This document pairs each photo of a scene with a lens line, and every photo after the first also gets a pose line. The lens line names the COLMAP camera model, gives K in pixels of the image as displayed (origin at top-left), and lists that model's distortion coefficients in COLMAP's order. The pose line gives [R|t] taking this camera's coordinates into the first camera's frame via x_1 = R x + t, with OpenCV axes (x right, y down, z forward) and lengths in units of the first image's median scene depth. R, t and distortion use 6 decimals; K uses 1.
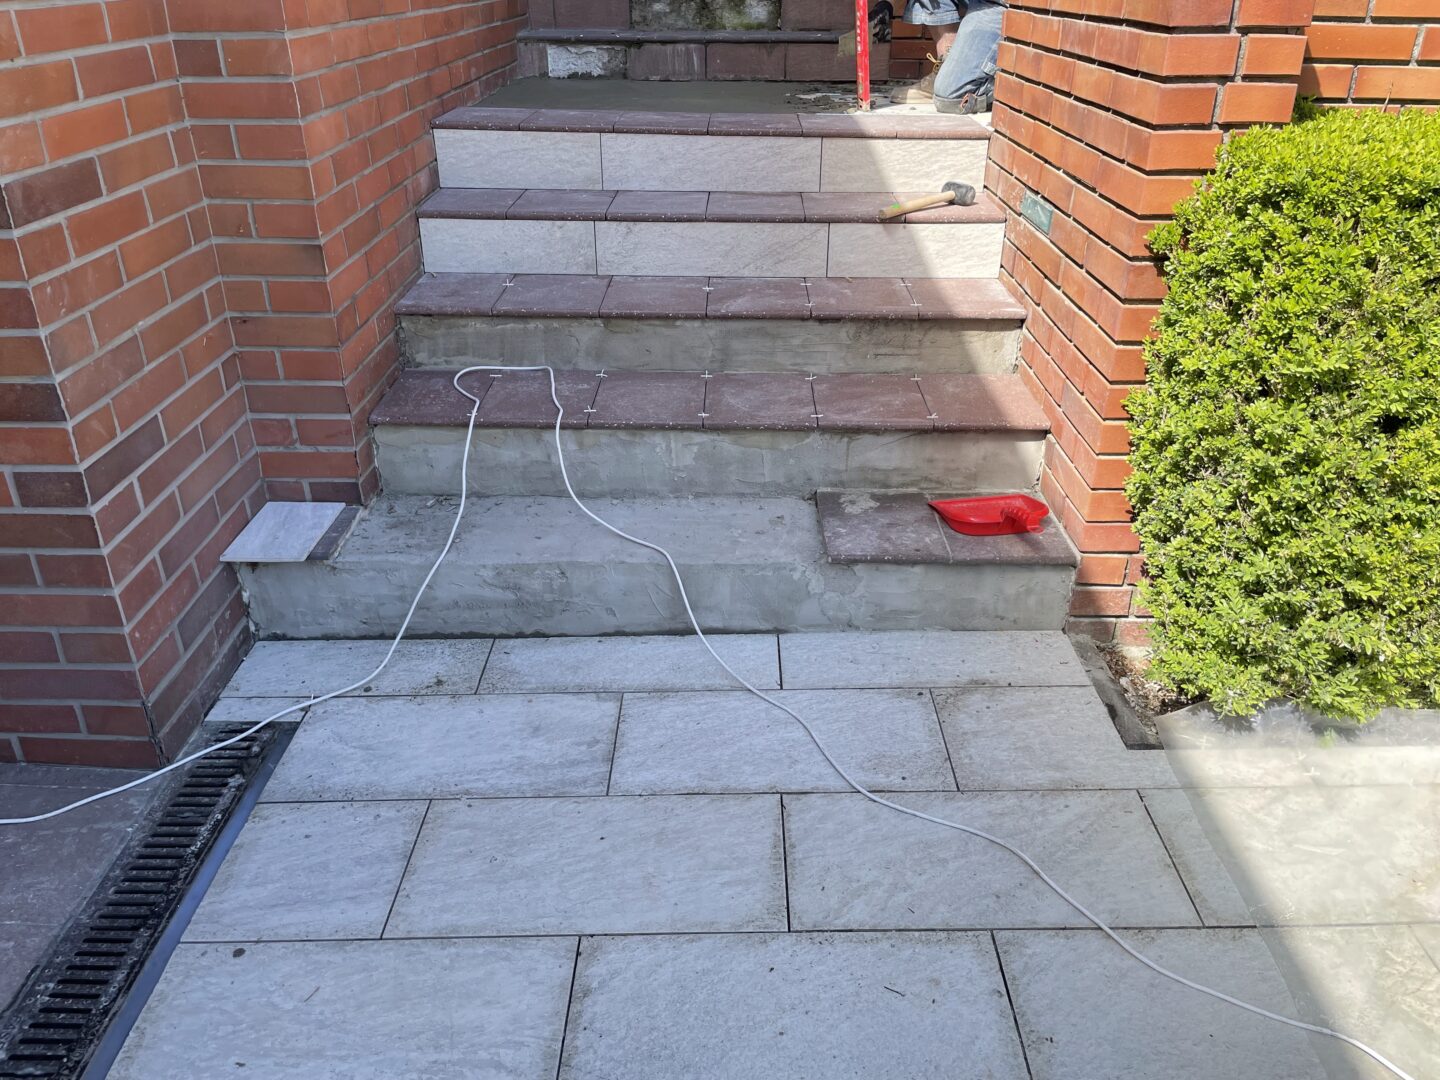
lens RADIAL K [[1101.9, 0, 726.6], [0, 1101.9, 534.2], [0, 0, 1]] dist [0.066784, -0.086858]
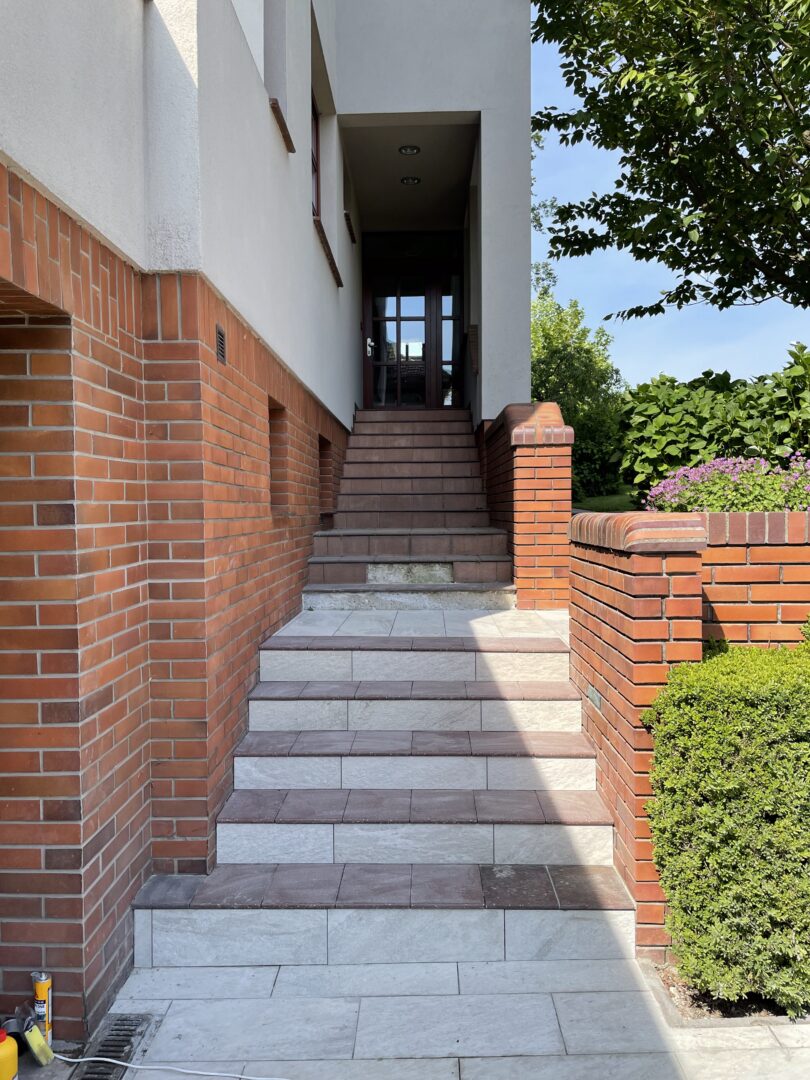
lens RADIAL K [[826.4, 0, 408.1], [0, 826.4, 530.5], [0, 0, 1]] dist [0.066784, -0.086858]
pose [[0.999746, -0.012408, -0.018799, 0.007109], [0.003049, 0.901461, -0.432849, 0.063524], [0.022317, 0.432682, 0.901271, -0.432303]]
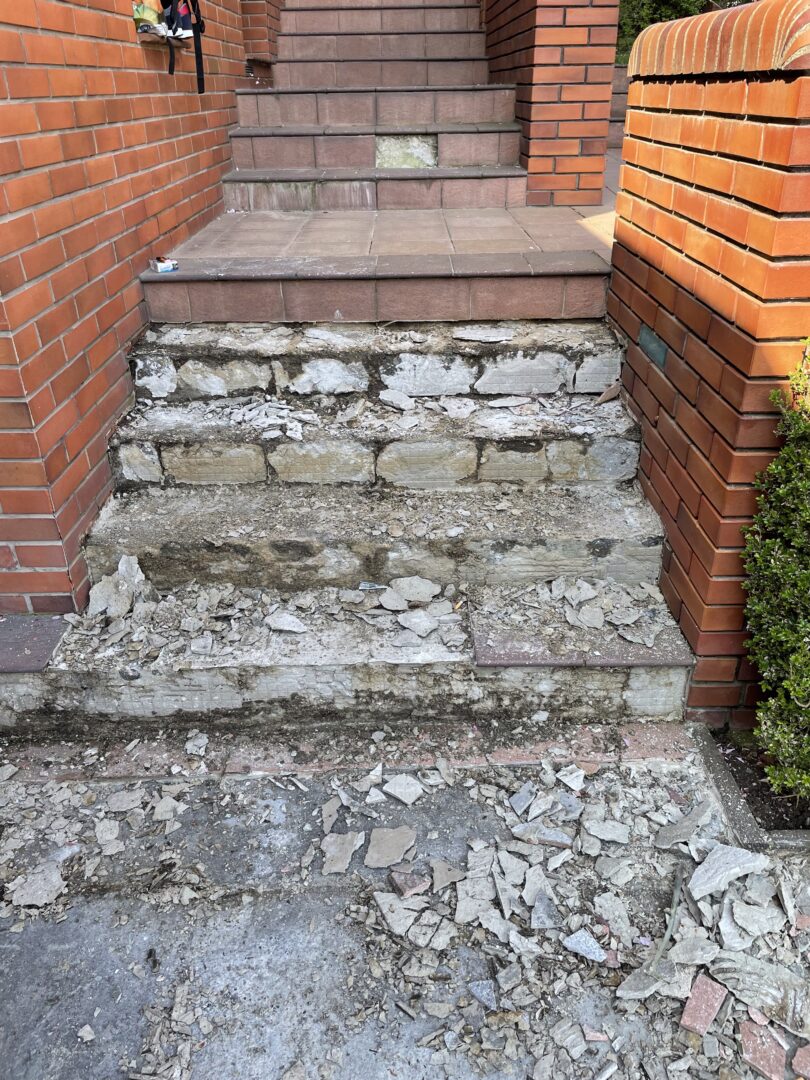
lens RADIAL K [[826.4, 0, 403.8], [0, 826.4, 535.5], [0, 0, 1]] dist [0.066784, -0.086858]
pose [[0.999803, -0.016516, -0.010987, 0.032059], [0.016737, 0.999652, 0.020377, -0.145865], [0.010646, -0.020557, 0.999732, 0.156146]]
